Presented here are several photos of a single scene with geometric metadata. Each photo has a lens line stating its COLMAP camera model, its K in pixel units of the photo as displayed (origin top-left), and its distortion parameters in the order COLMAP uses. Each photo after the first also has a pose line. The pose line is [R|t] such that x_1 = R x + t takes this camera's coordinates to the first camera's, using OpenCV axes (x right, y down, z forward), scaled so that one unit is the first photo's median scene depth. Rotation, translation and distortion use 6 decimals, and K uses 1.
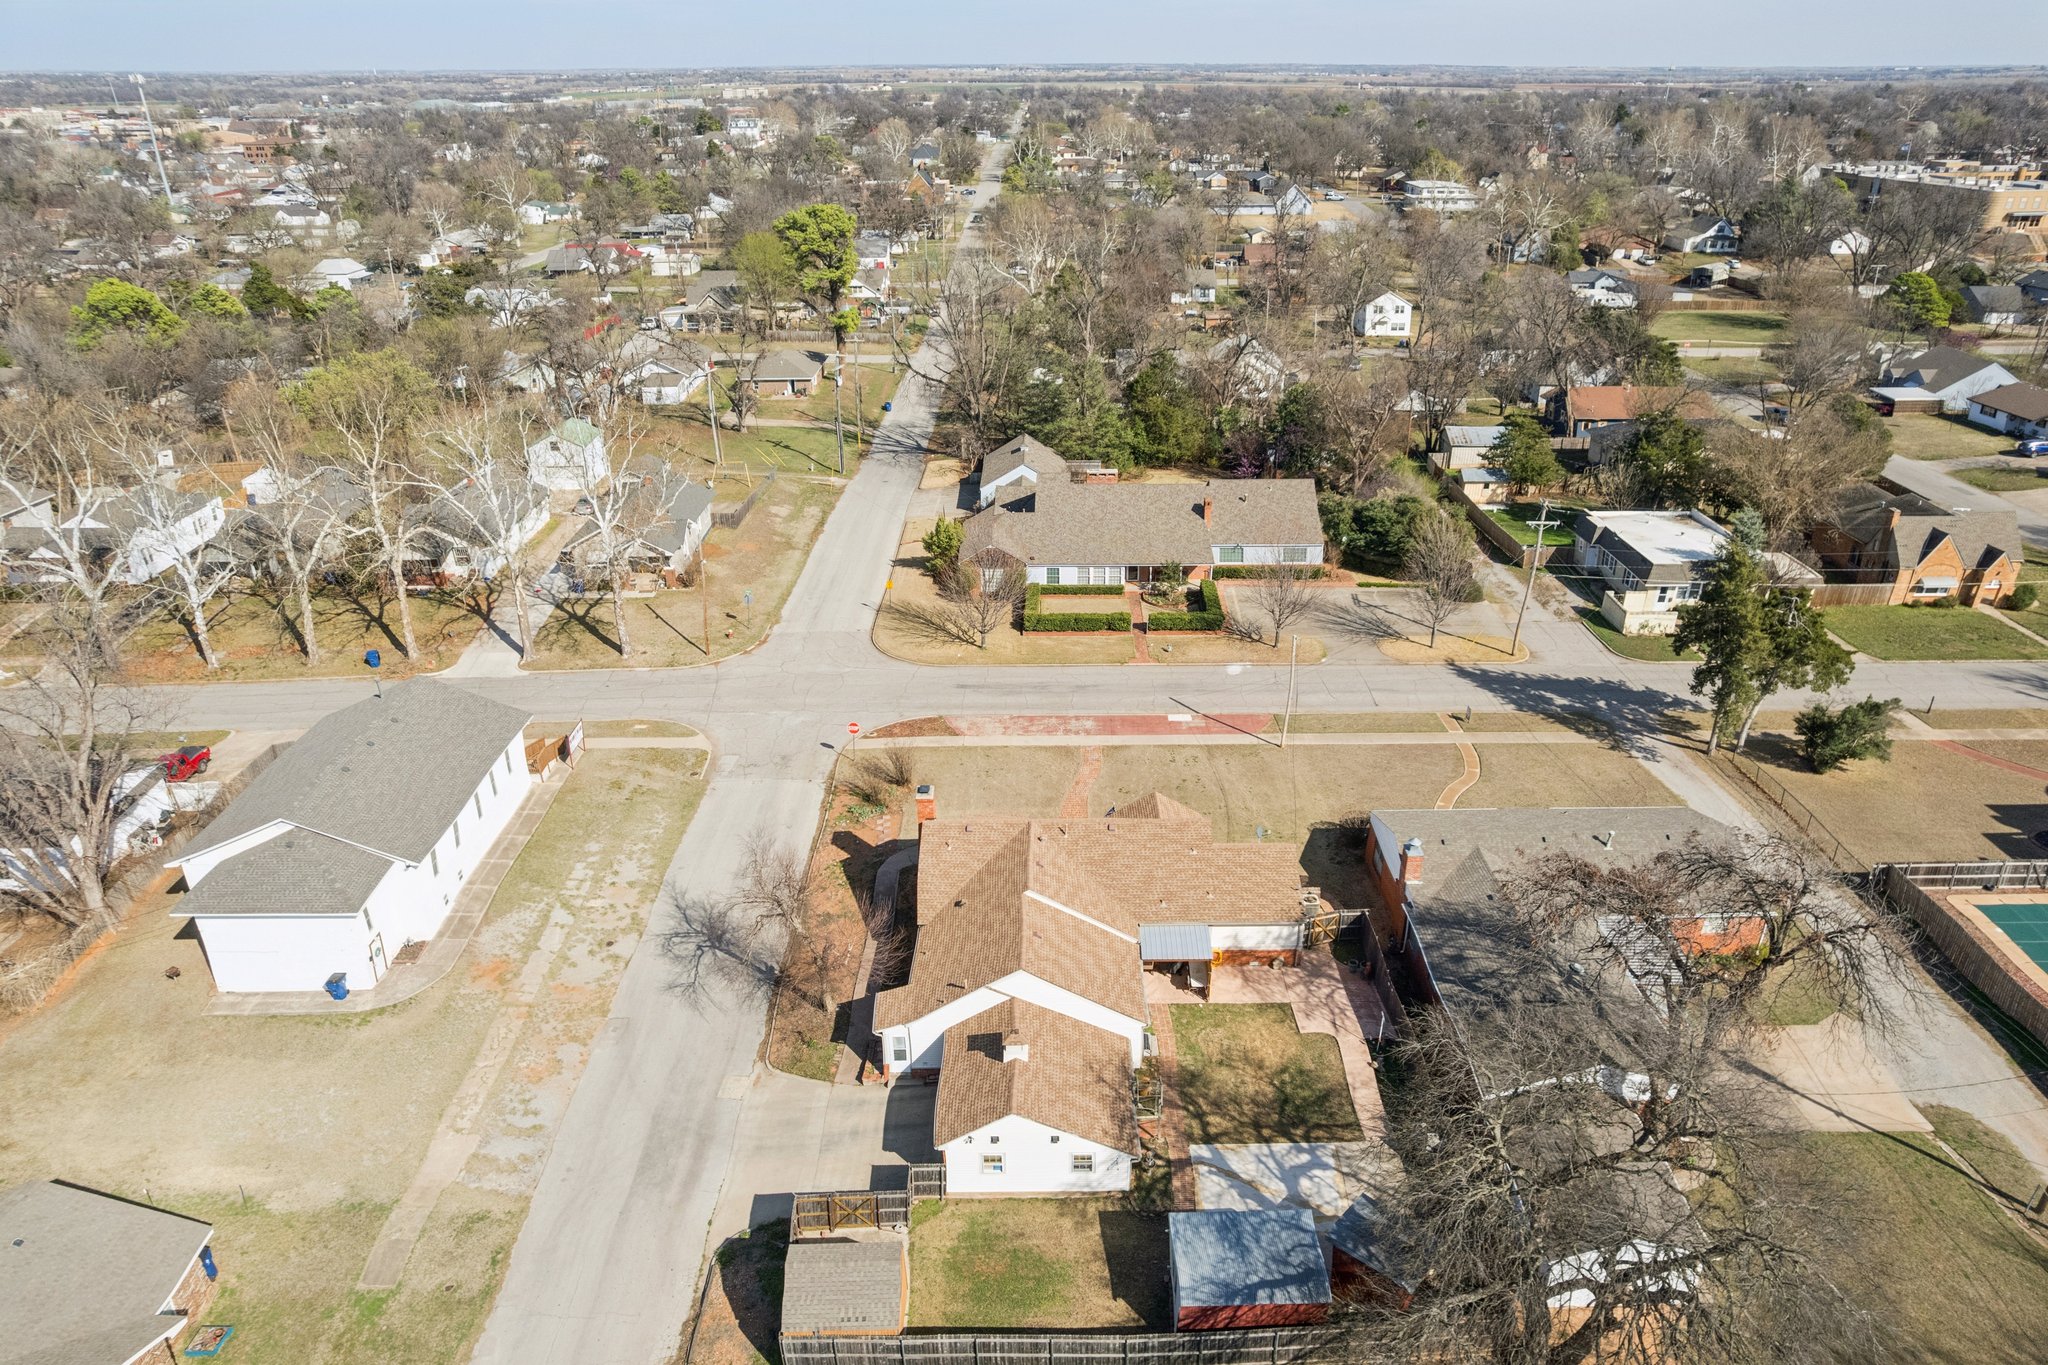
lens RADIAL K [[1345.4, 0, 1053.9], [0, 1345.4, 684.0], [0, 0, 1]] dist [-0.074652, 0.066429]
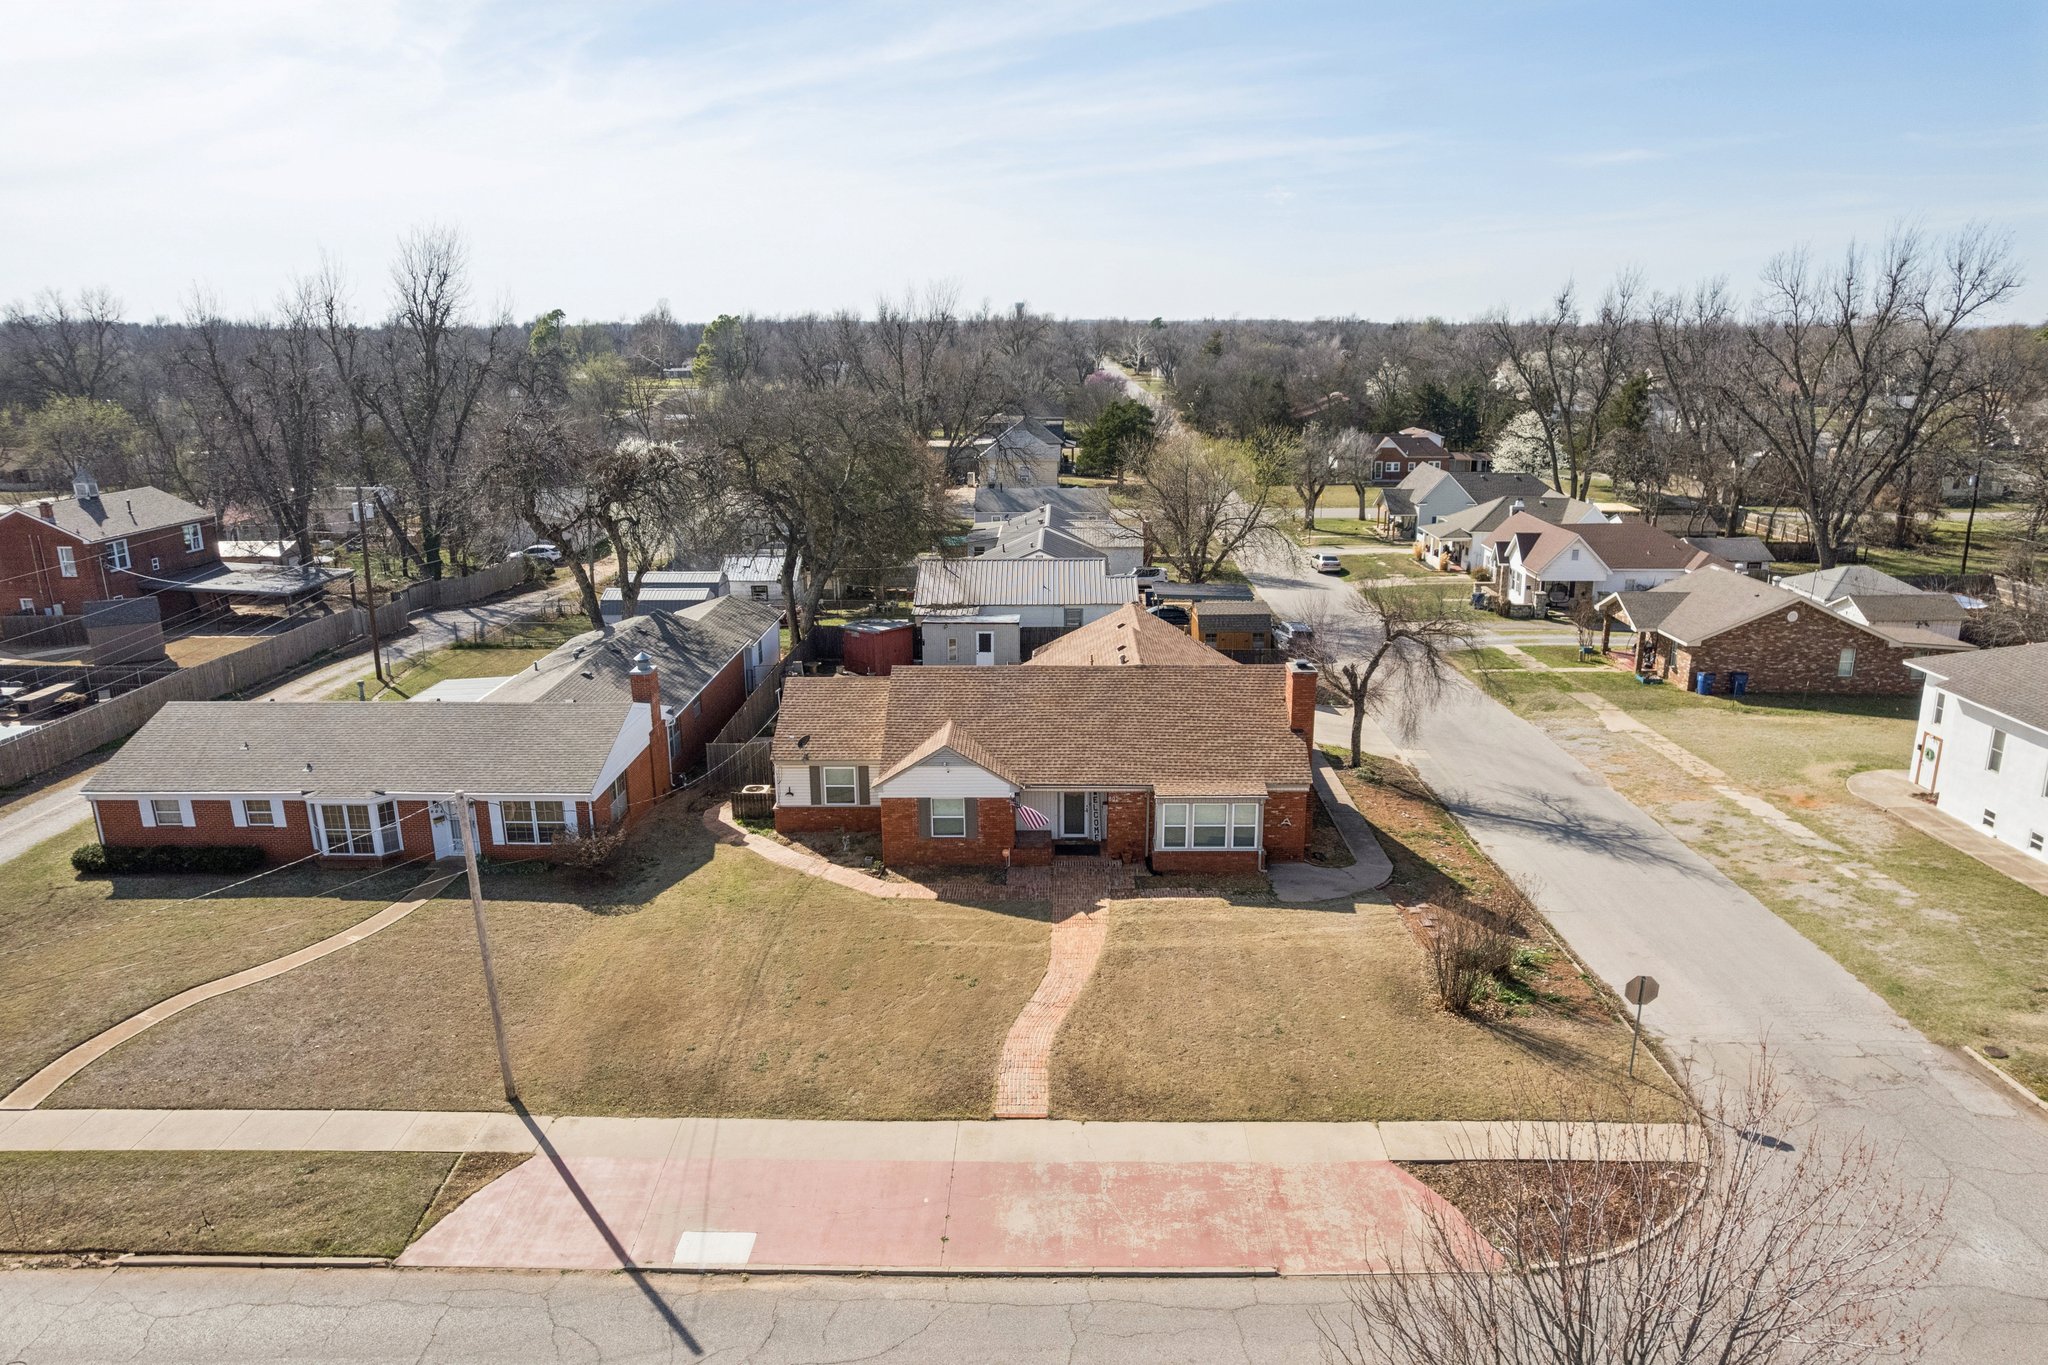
lens RADIAL K [[1343.9, 0, 1034.3], [0, 1343.9, 686.6], [0, 0, 1]] dist [-0.085403, 0.080926]
pose [[-0.999422, -0.001437, 0.033967, 0.011958], [0.020764, 0.765297, 0.643342, -0.266397], [-0.026920, 0.643676, -0.764825, 1.172338]]
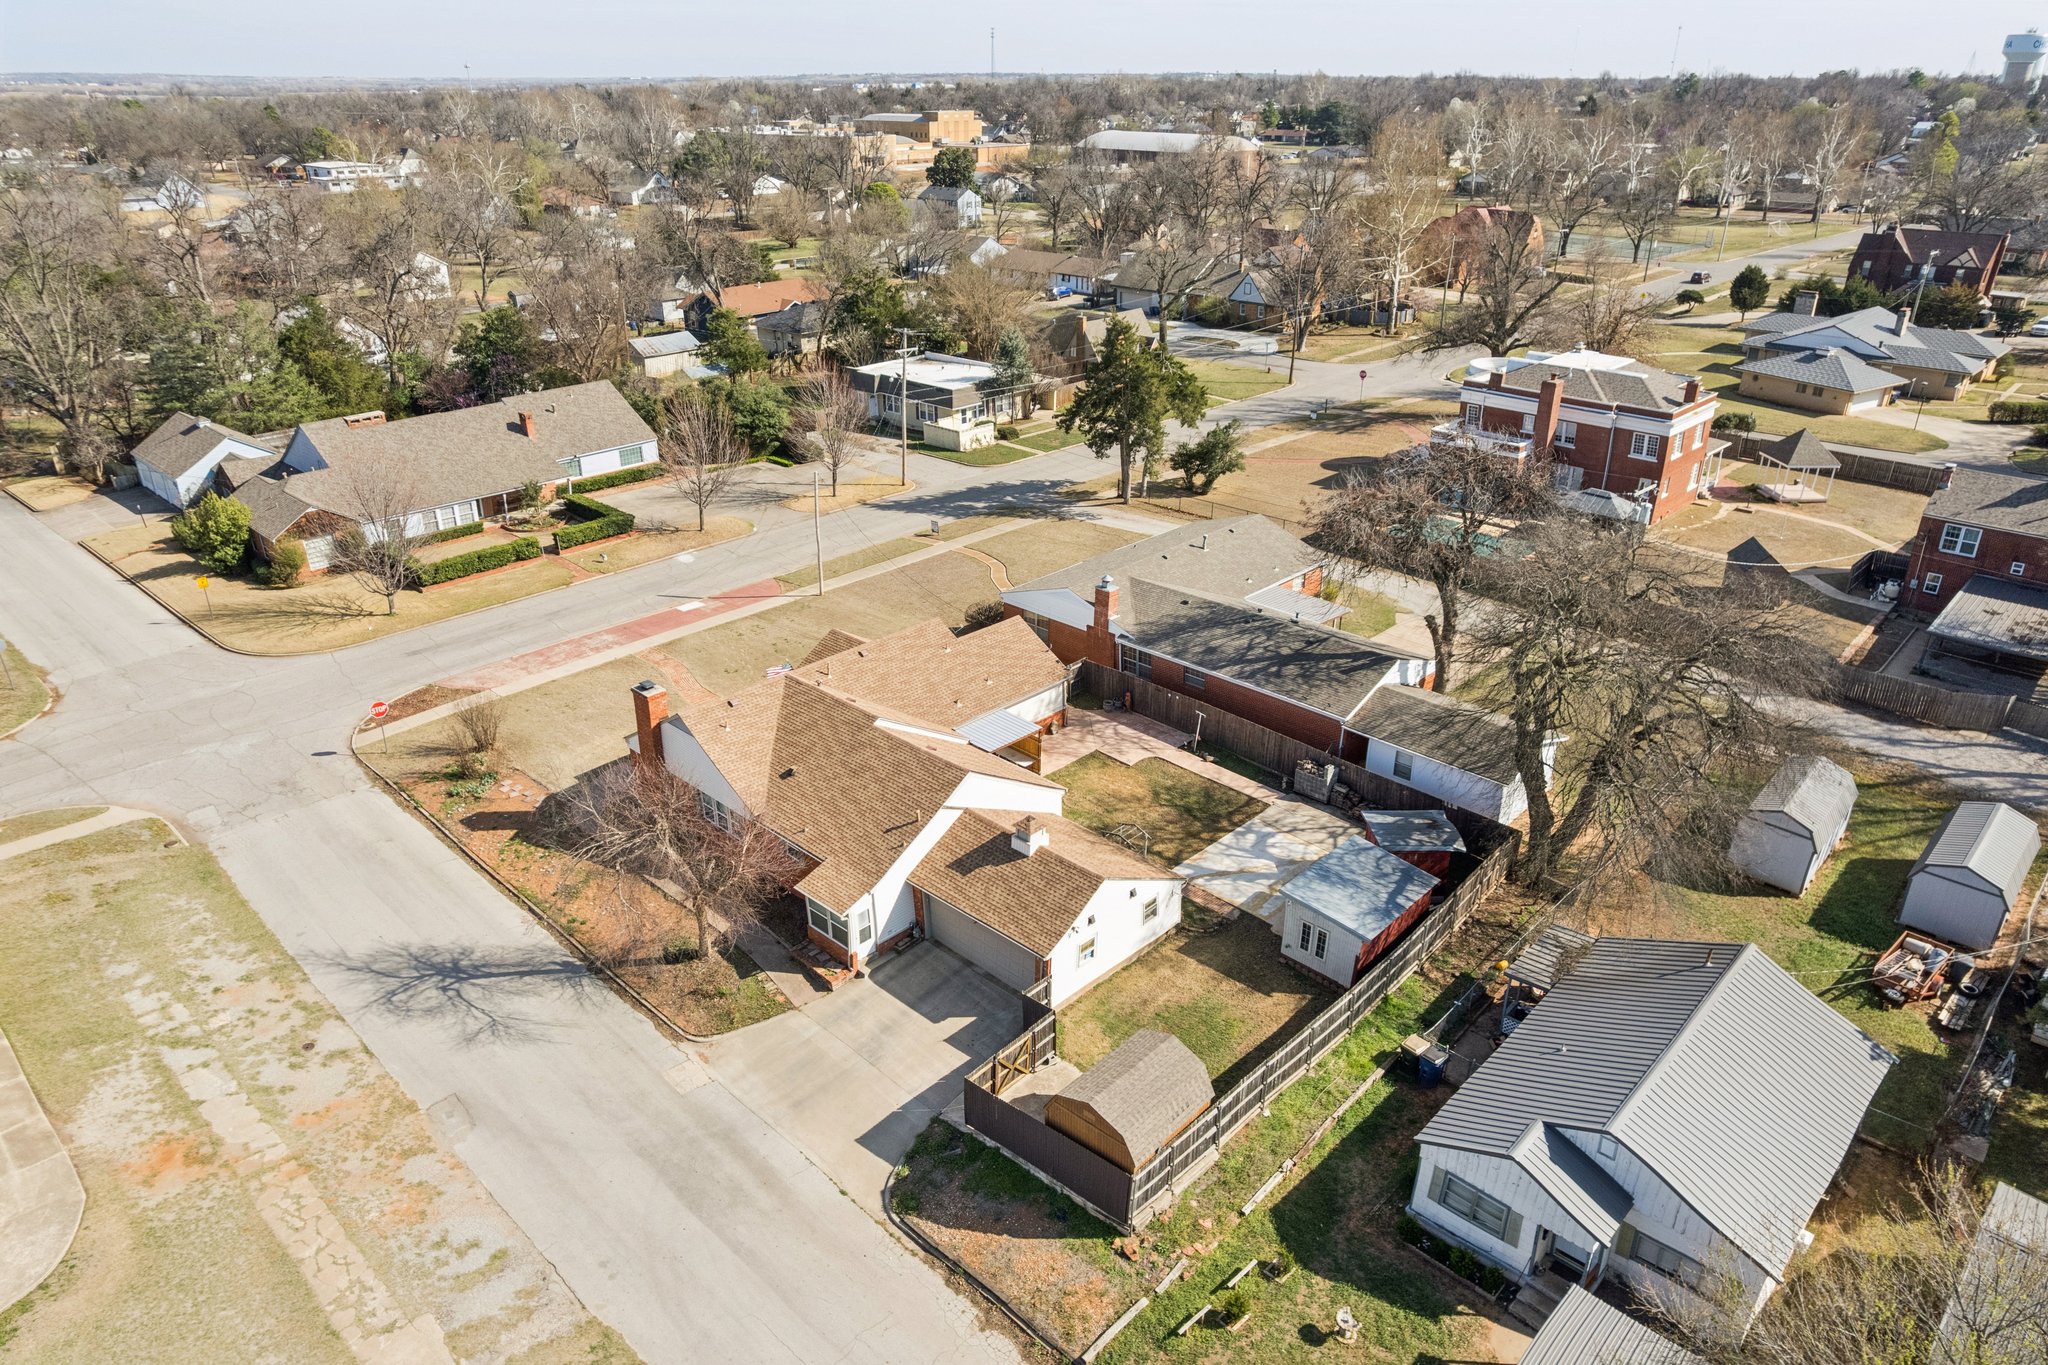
lens RADIAL K [[1328.5, 0, 1043.2], [0, 1328.5, 694.9], [0, 0, 1]] dist [-0.078599, 0.069916]
pose [[0.695704, -0.305111, 0.650311, -0.345262], [0.300579, 0.945892, 0.122231, 0.045383], [-0.652418, 0.110433, 0.749770, 0.191596]]
